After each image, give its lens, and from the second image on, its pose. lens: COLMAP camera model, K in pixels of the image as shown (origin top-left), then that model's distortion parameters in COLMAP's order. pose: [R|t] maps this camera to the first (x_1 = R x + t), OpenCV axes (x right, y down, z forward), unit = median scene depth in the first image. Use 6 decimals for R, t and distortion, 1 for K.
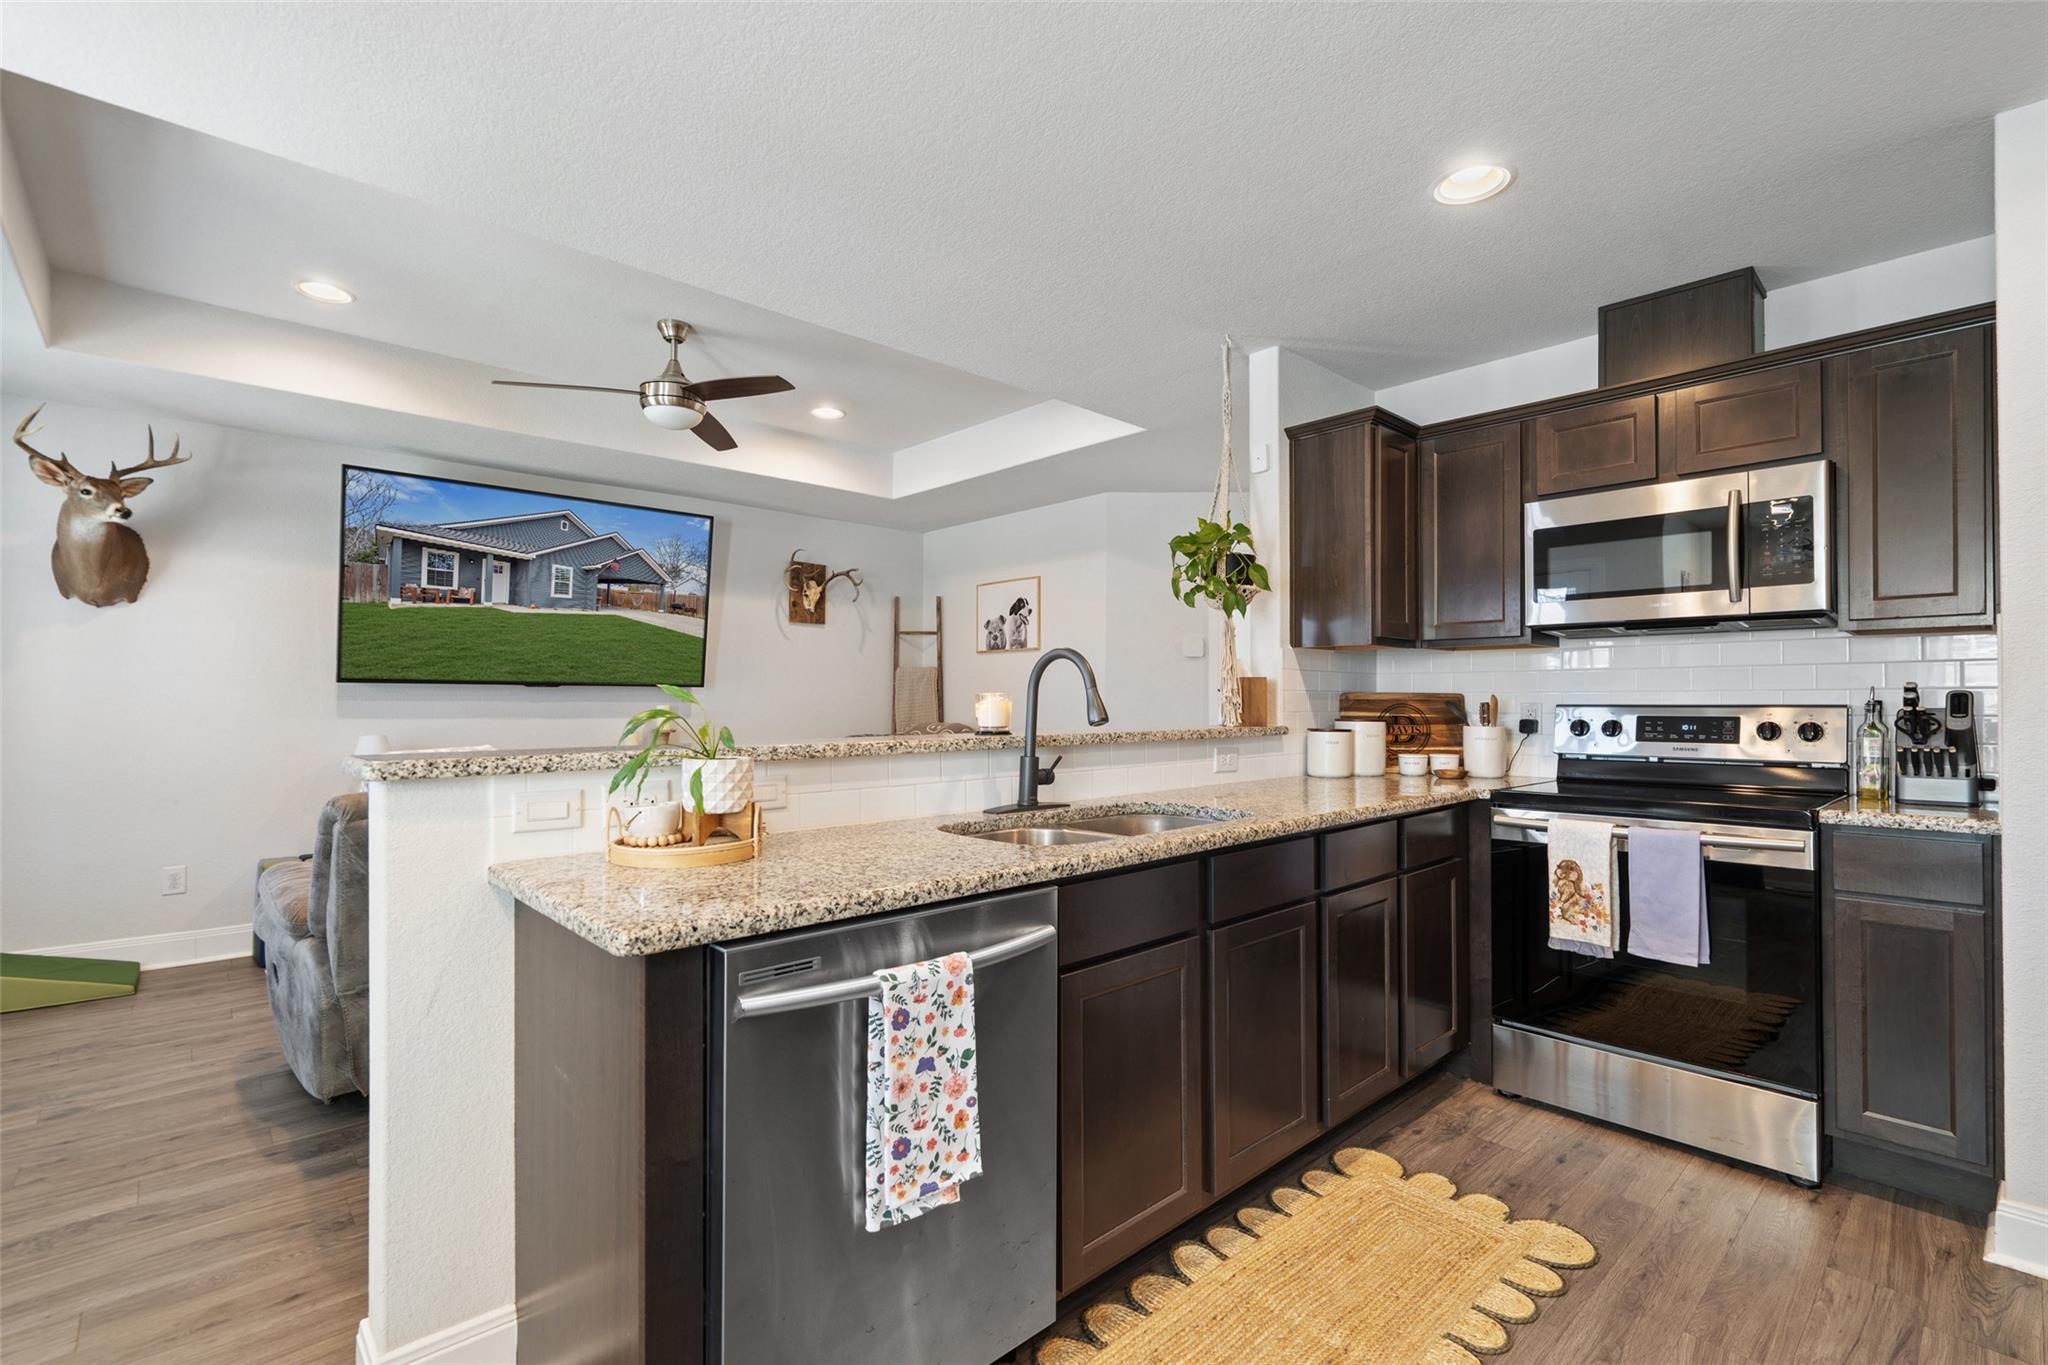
lens RADIAL K [[920.0, 0, 1031.3], [0, 920.0, 692.6], [0, 0, 1]] dist [-0.000379, 0.000085]
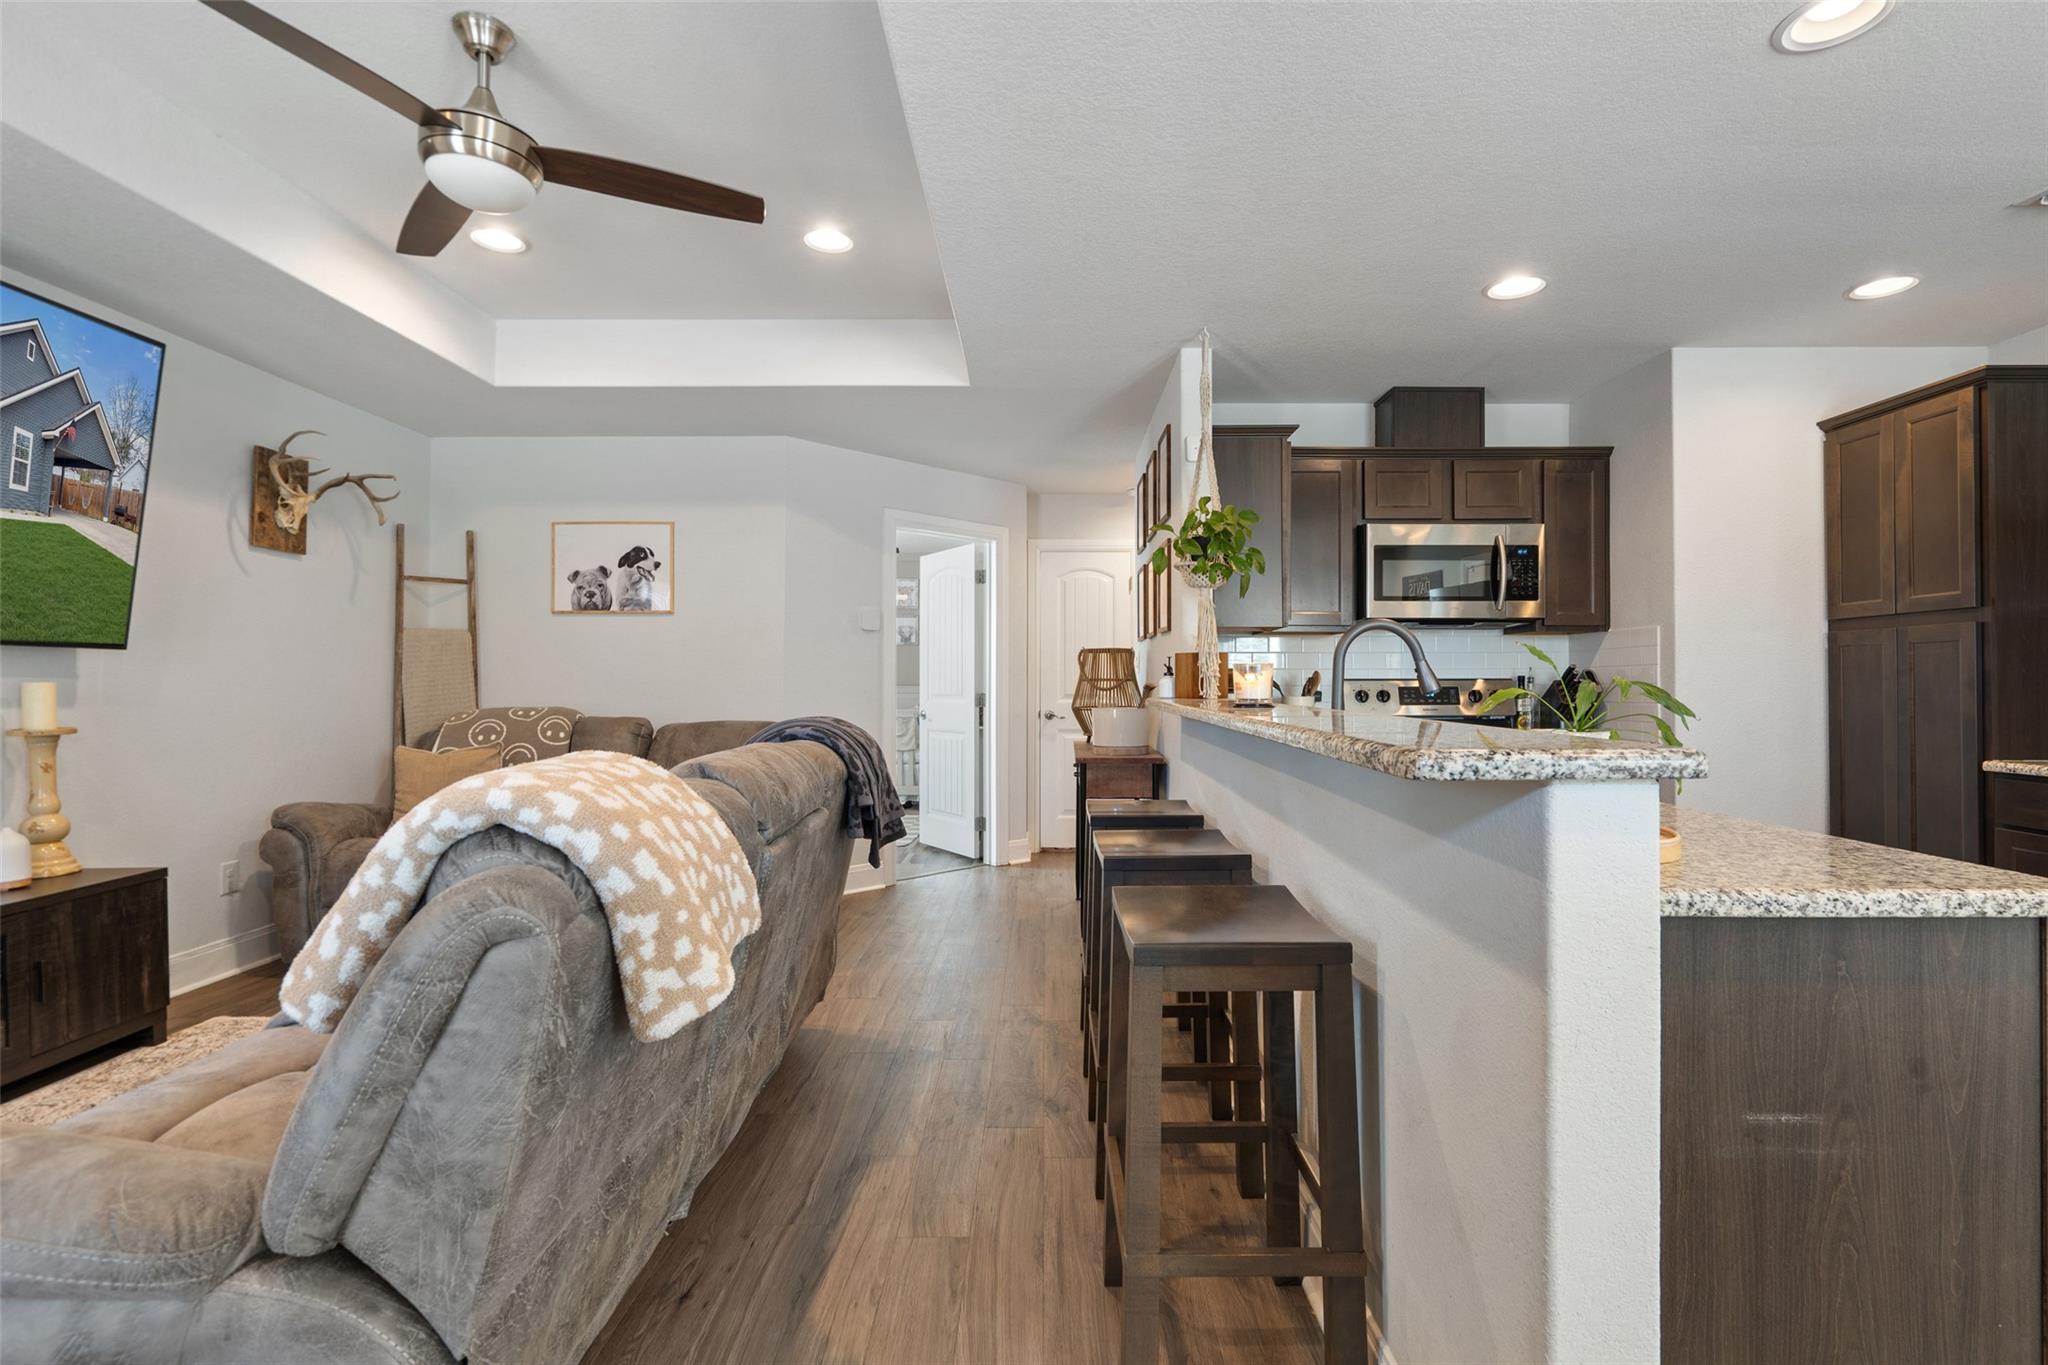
lens RADIAL K [[932.7, 0, 1032.6], [0, 932.7, 672.5], [0, 0, 1]] dist [0.000505, -0.000806]
pose [[0.683100, 0.008943, 0.730270, -0.804692], [-0.005668, 0.999960, -0.006944, 0.017509], [-0.730303, 0.000605, 0.683123, 0.478911]]
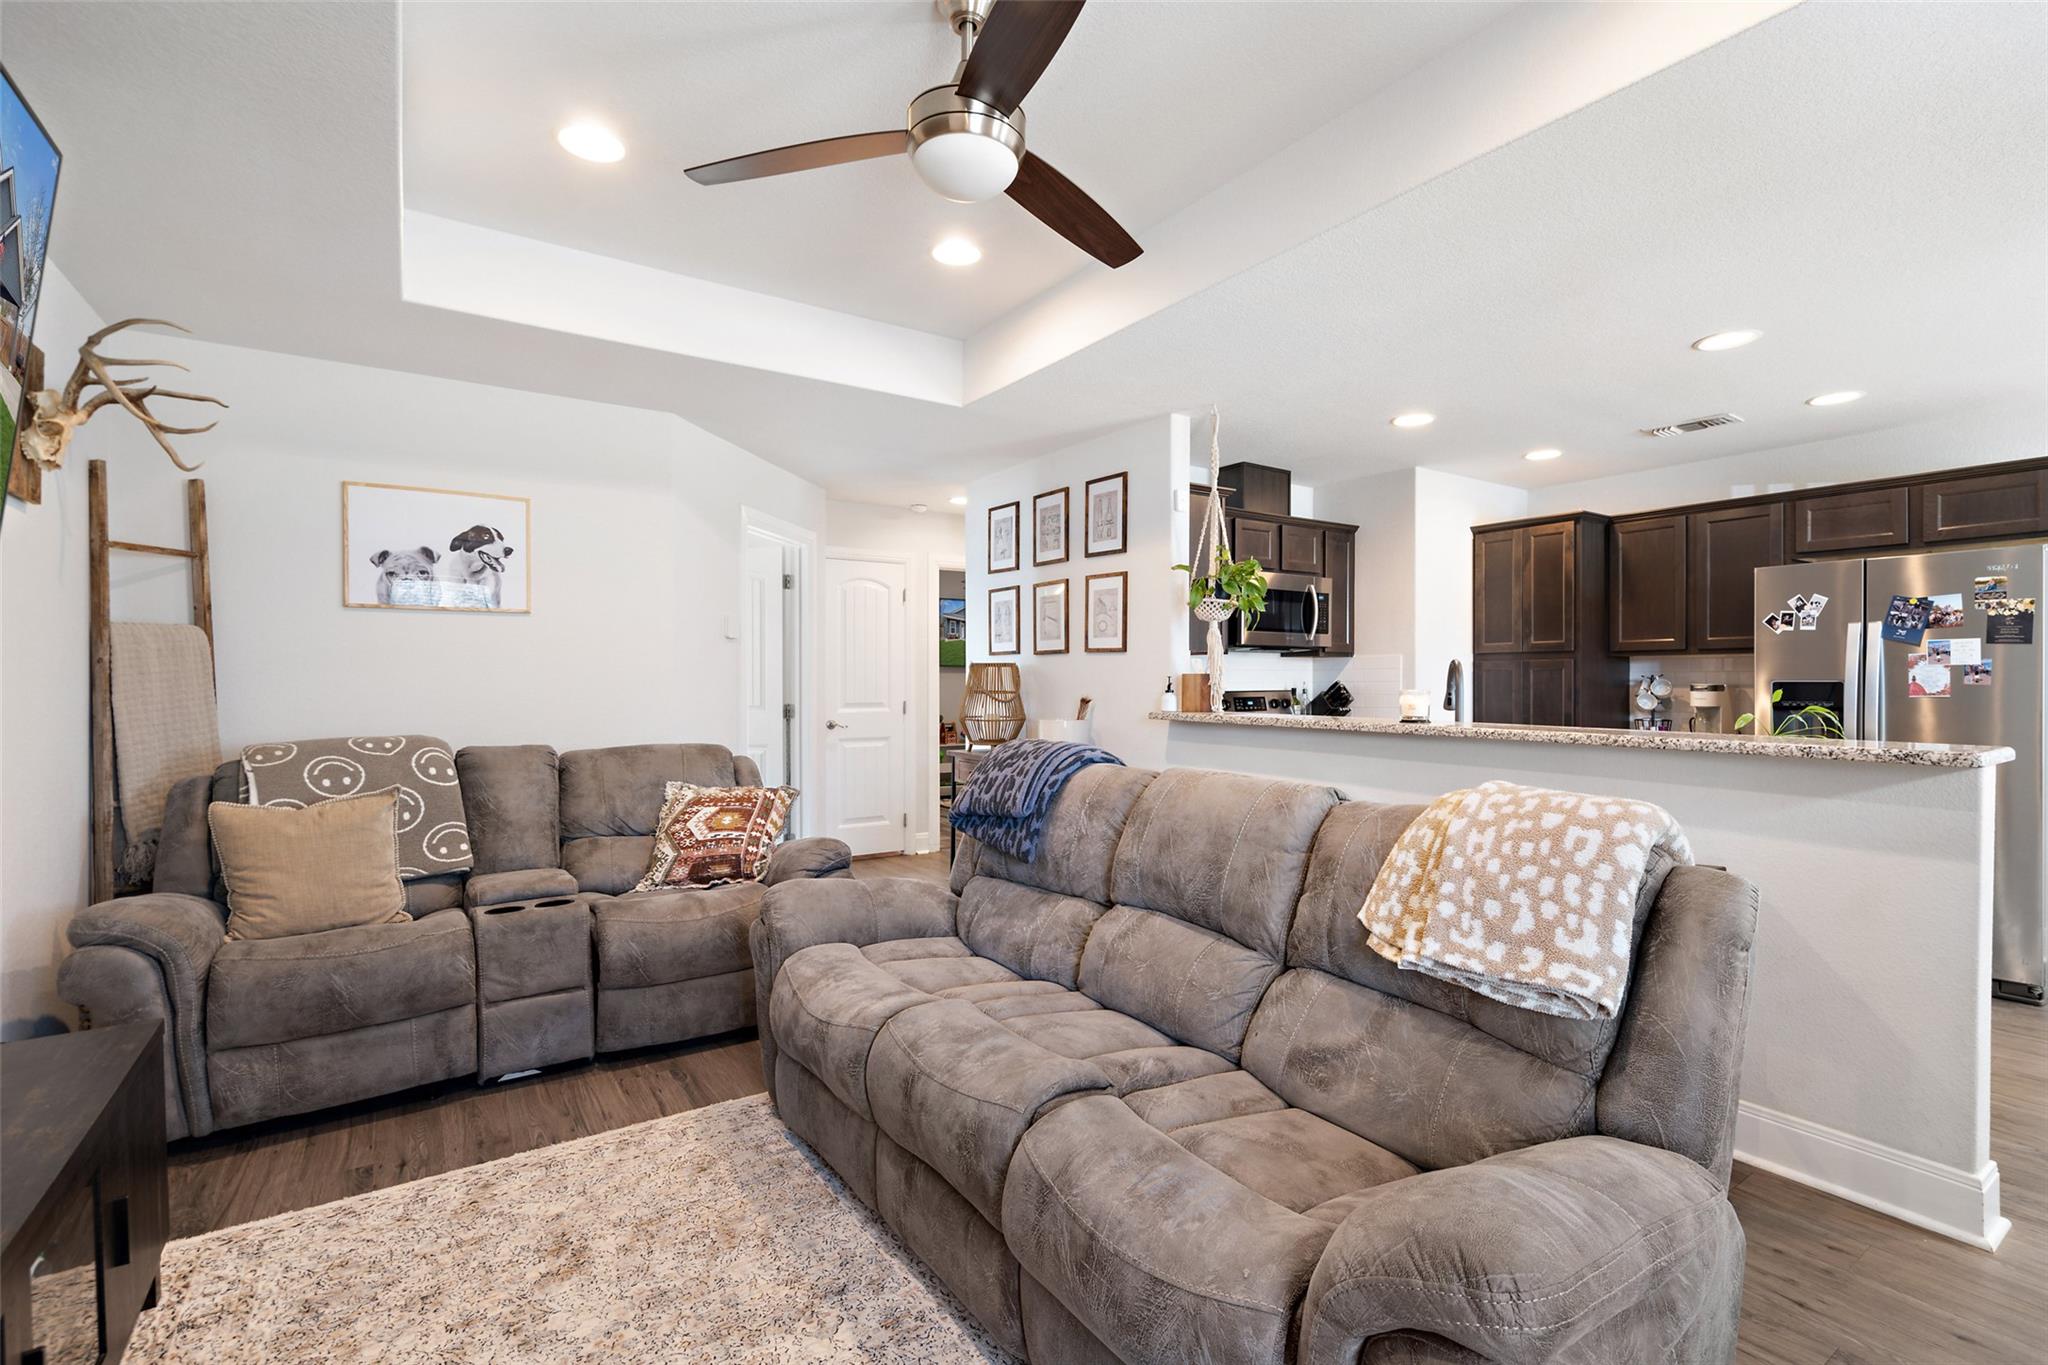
lens RADIAL K [[929.0, 0, 1023.1], [0, 929.0, 686.8], [0, 0, 1]] dist [-0.001240, 0.000927]
pose [[0.150486, -0.010324, 0.988558, -1.266035], [-0.008211, 0.999898, 0.011692, -0.013602], [-0.988578, -0.009876, 0.150386, 1.227152]]
